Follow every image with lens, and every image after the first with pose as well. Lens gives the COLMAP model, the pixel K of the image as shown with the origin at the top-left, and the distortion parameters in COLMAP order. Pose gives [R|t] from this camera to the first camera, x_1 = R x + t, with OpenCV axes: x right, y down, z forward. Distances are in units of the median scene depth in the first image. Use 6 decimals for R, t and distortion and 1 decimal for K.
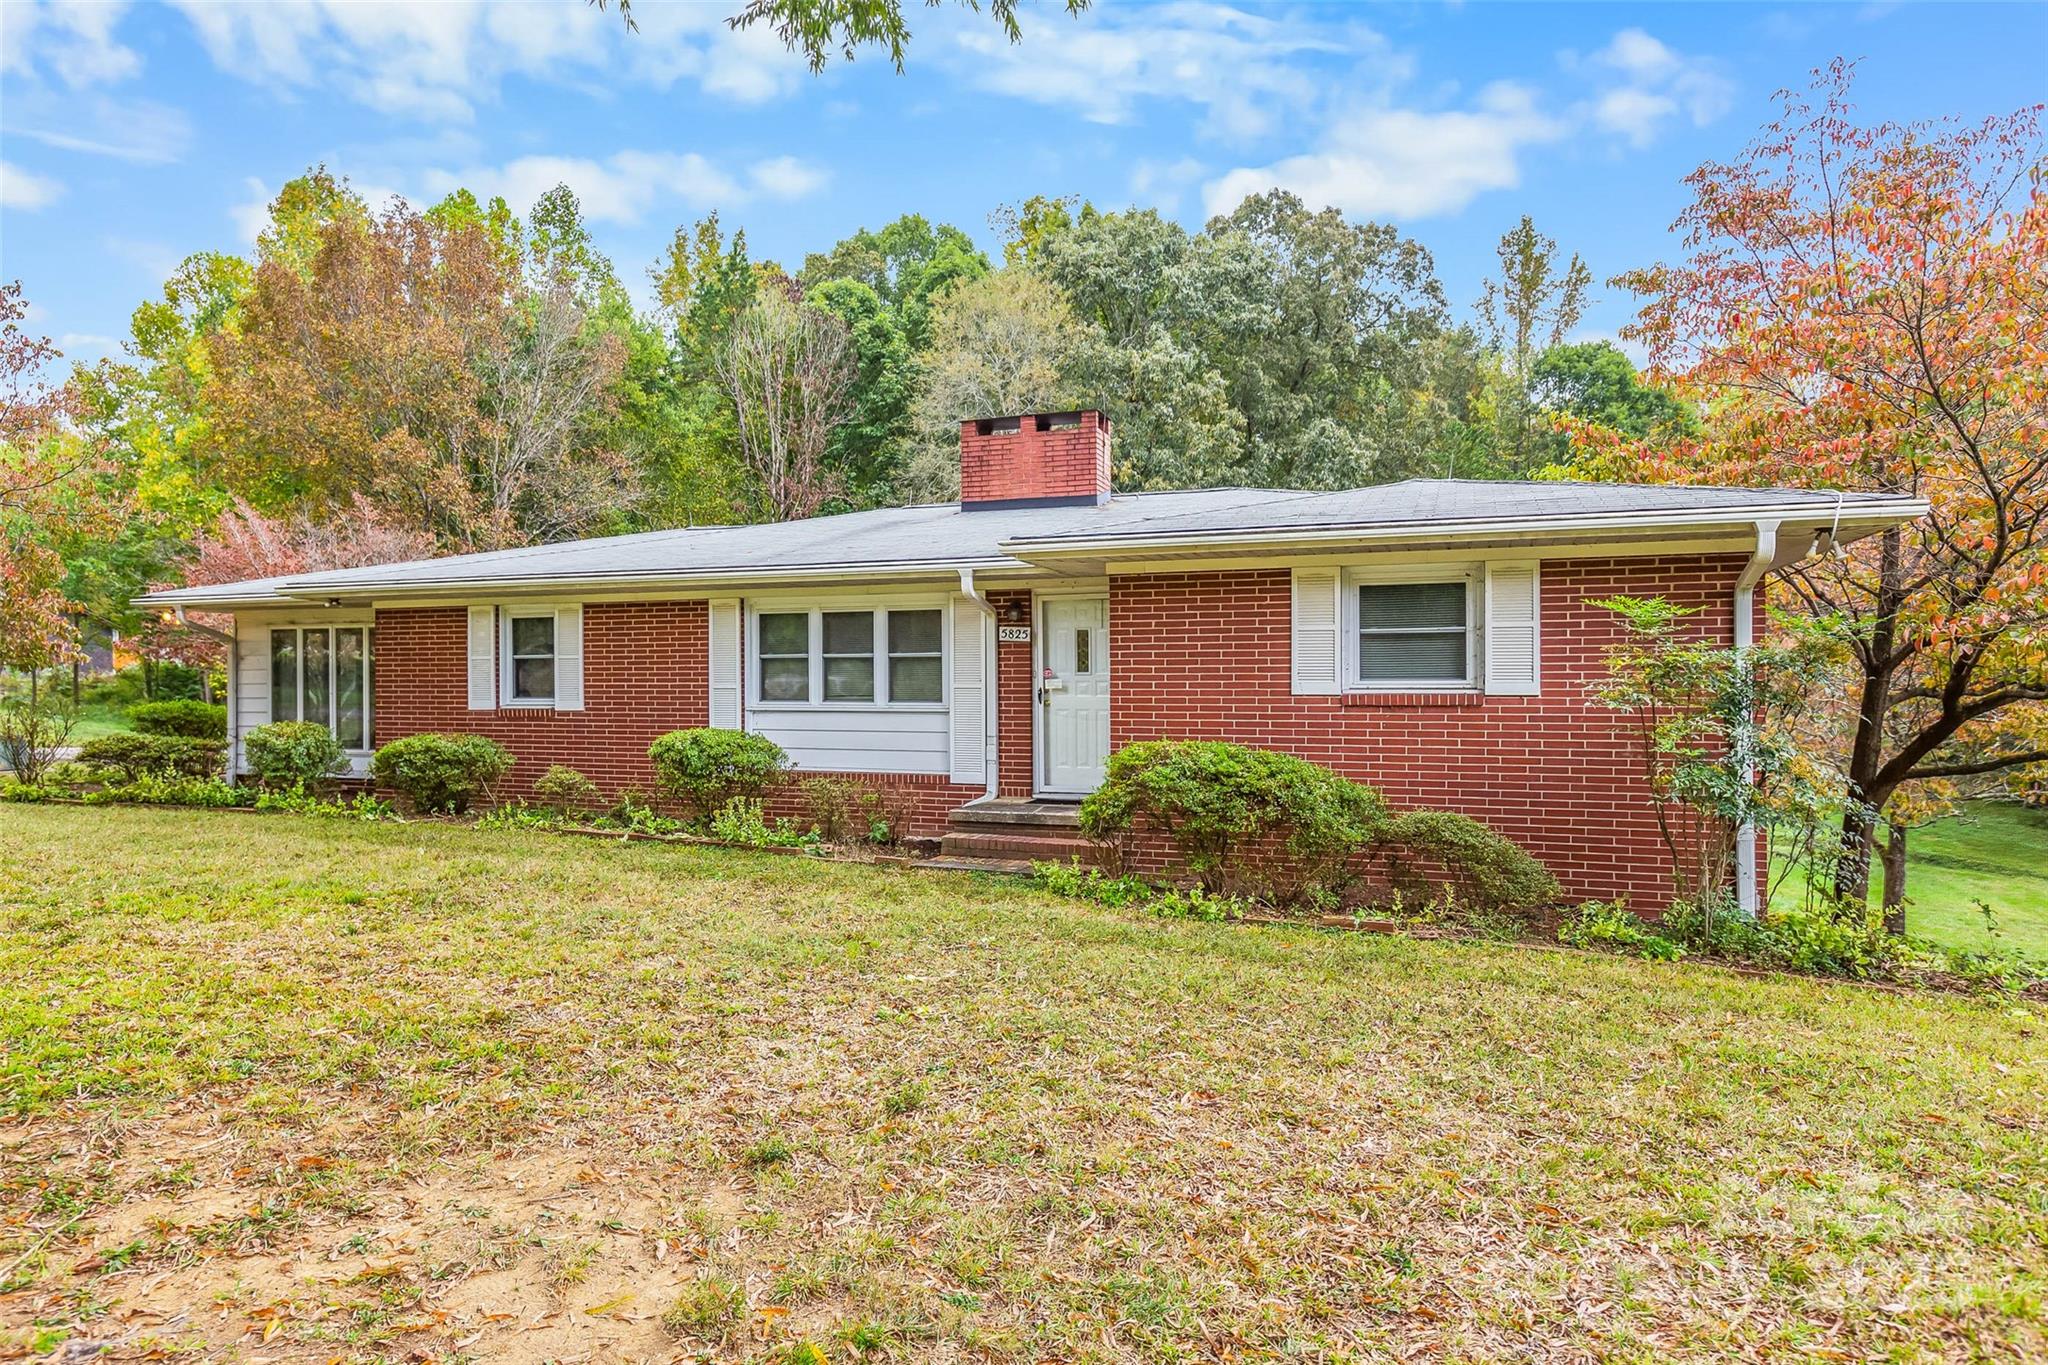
lens RADIAL K [[1164.8, 0, 1024.0], [0, 1164.8, 679.5], [0, 0, 1]] dist [0.020483, -0.000017]
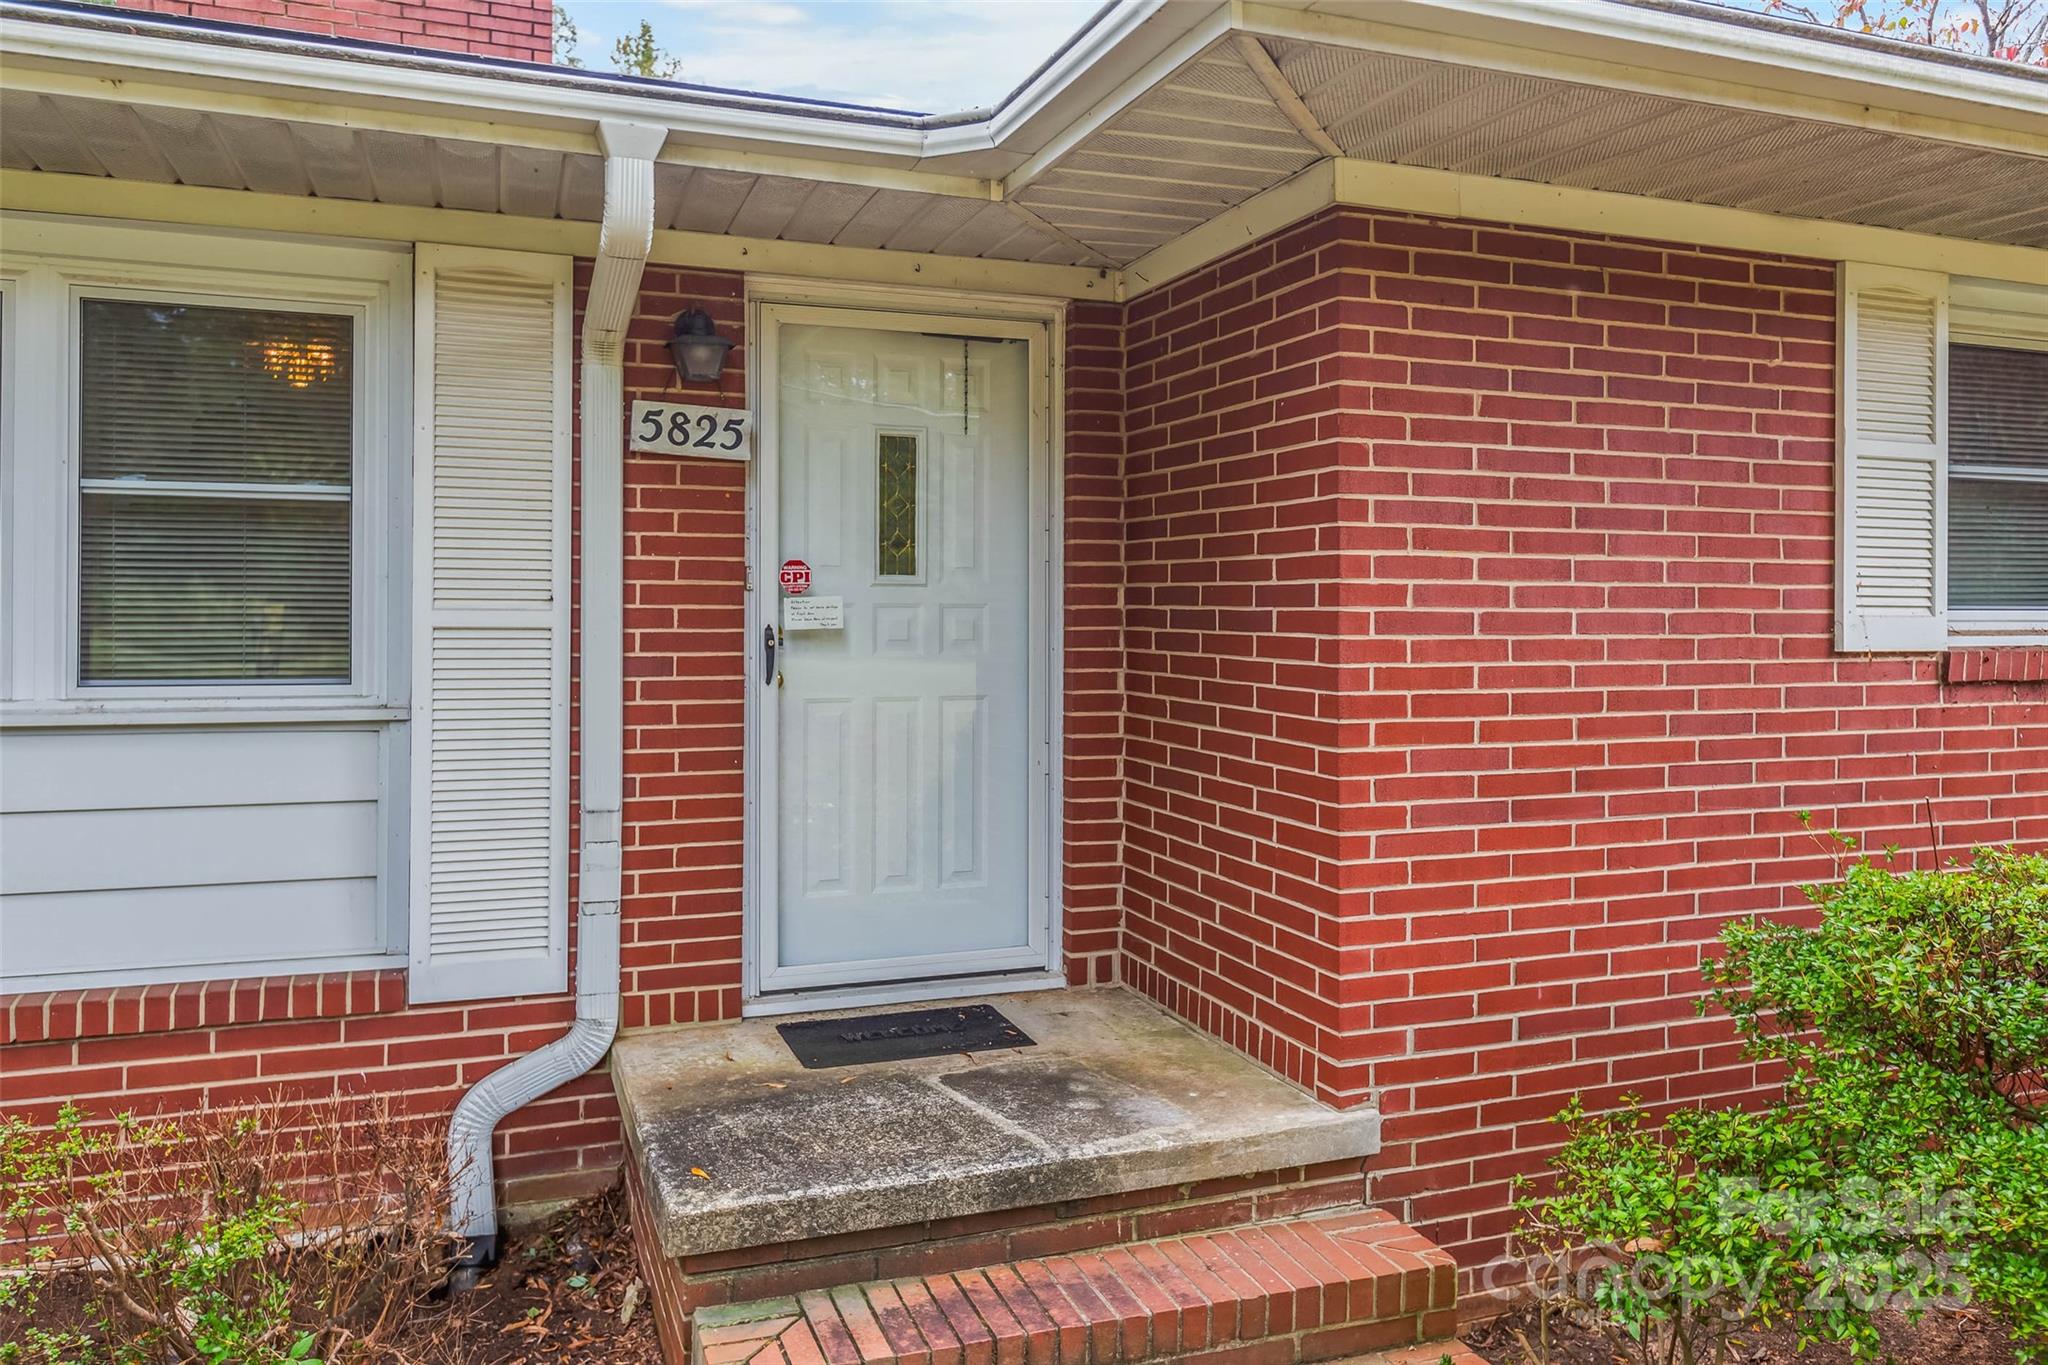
lens RADIAL K [[1470.8, 0, 1009.5], [0, 1470.8, 612.5], [0, 0, 1]] dist [0.002163, 0.002814]
pose [[0.764627, 0.006120, 0.644444, -0.161767], [-0.008616, 0.999963, 0.000726, 0.002768], [-0.644415, -0.006108, 0.764651, 0.642349]]
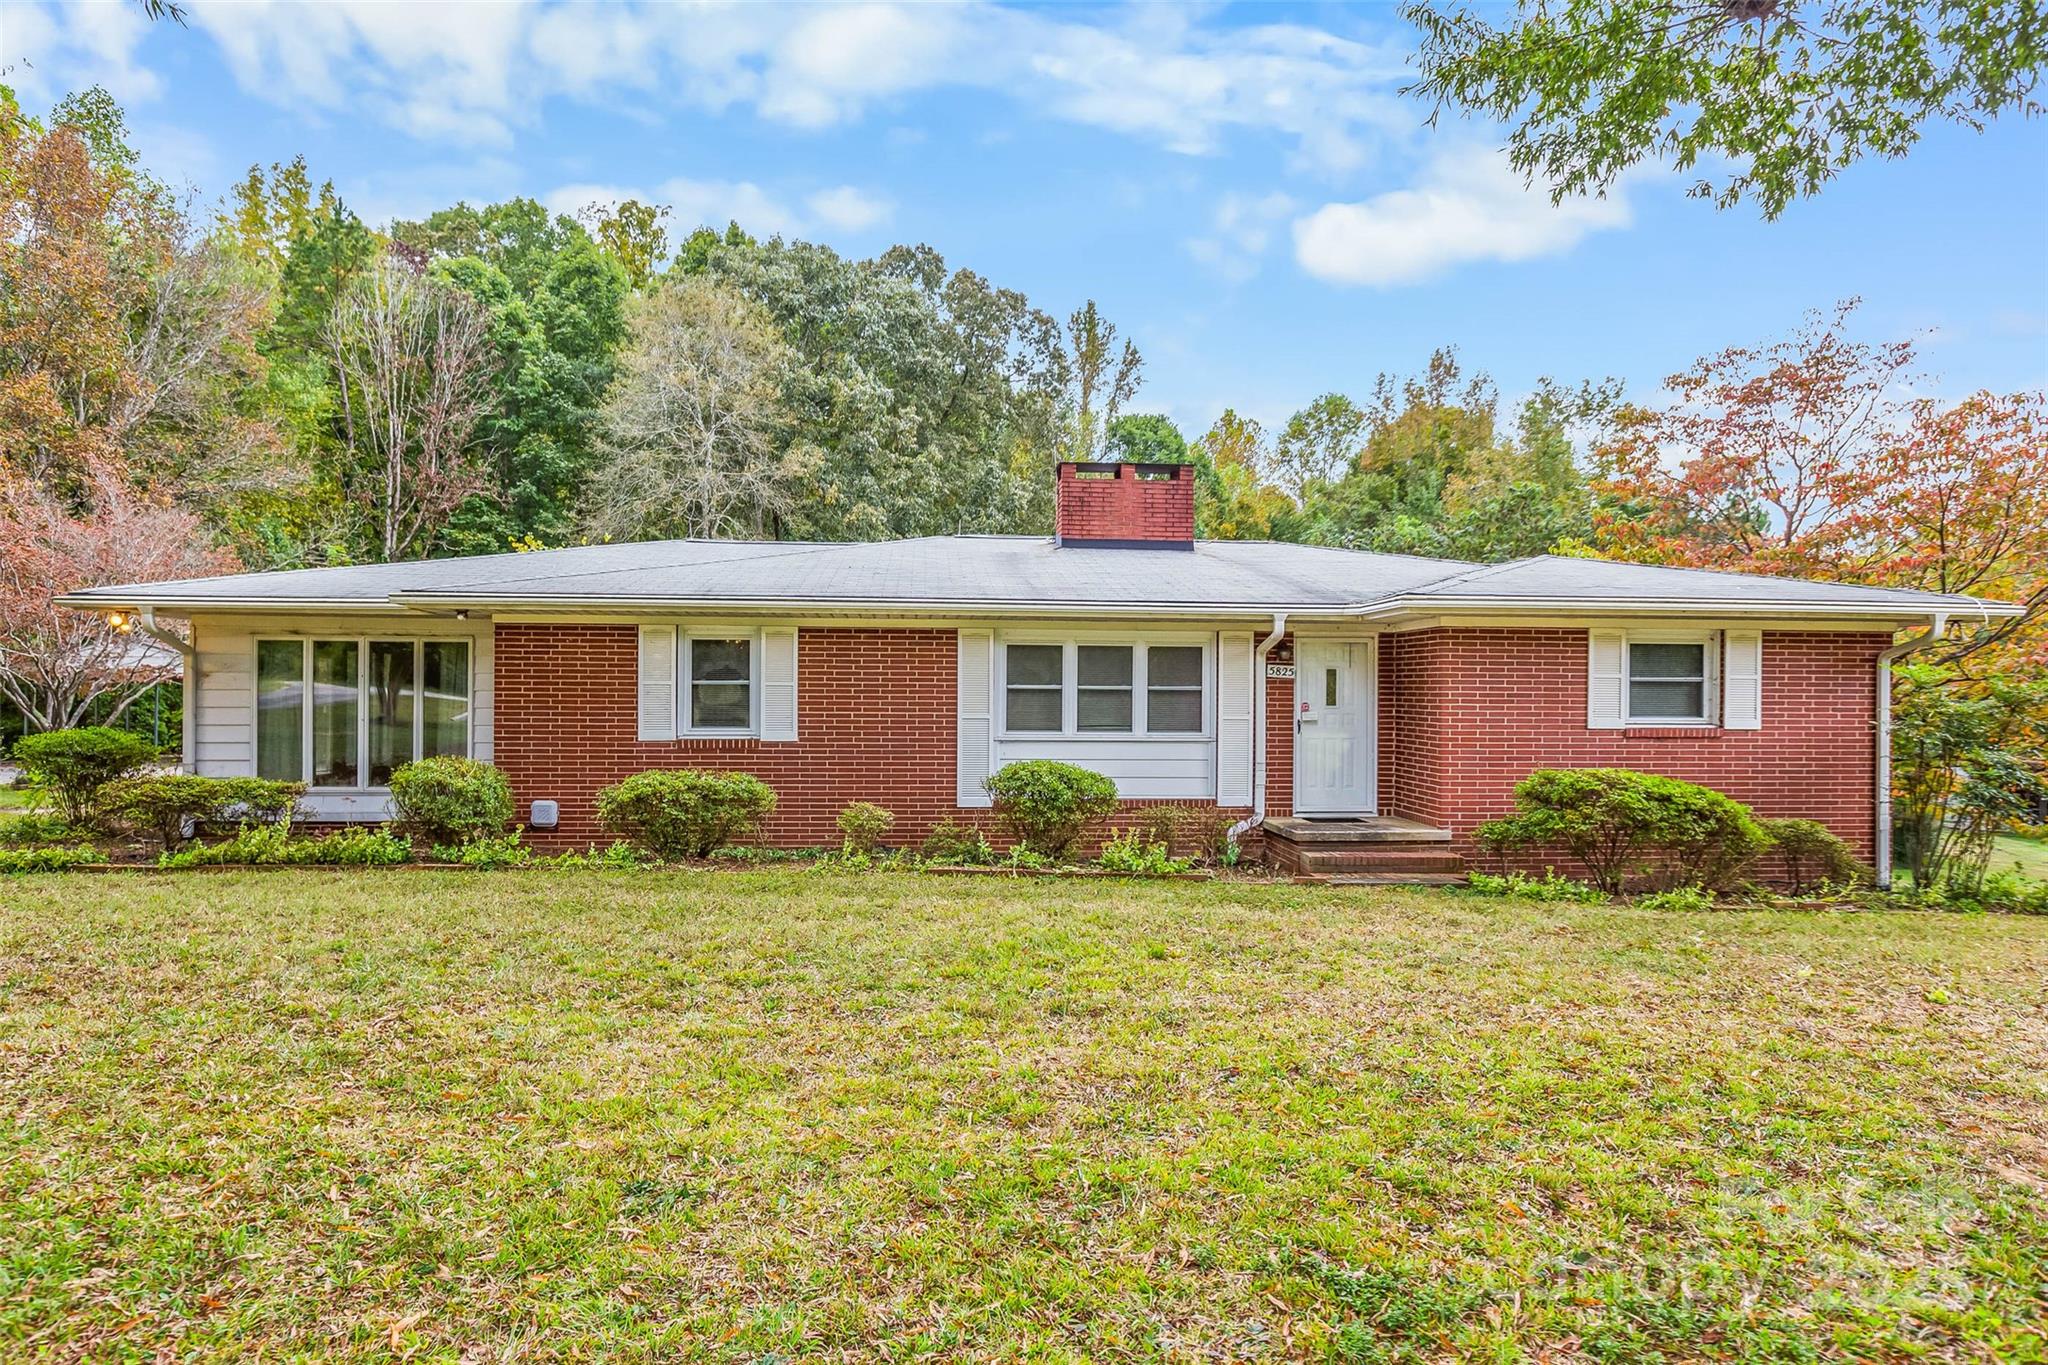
lens RADIAL K [[1094.3, 0, 1026.0], [0, 1094.3, 700.0], [0, 0, 1]] dist [0.000160, -0.002246]
pose [[0.912615, 0.005073, 0.408788, -0.619162], [-0.009522, 0.999915, 0.008851, -0.017440], [-0.408708, -0.011970, 0.912587, 0.130334]]
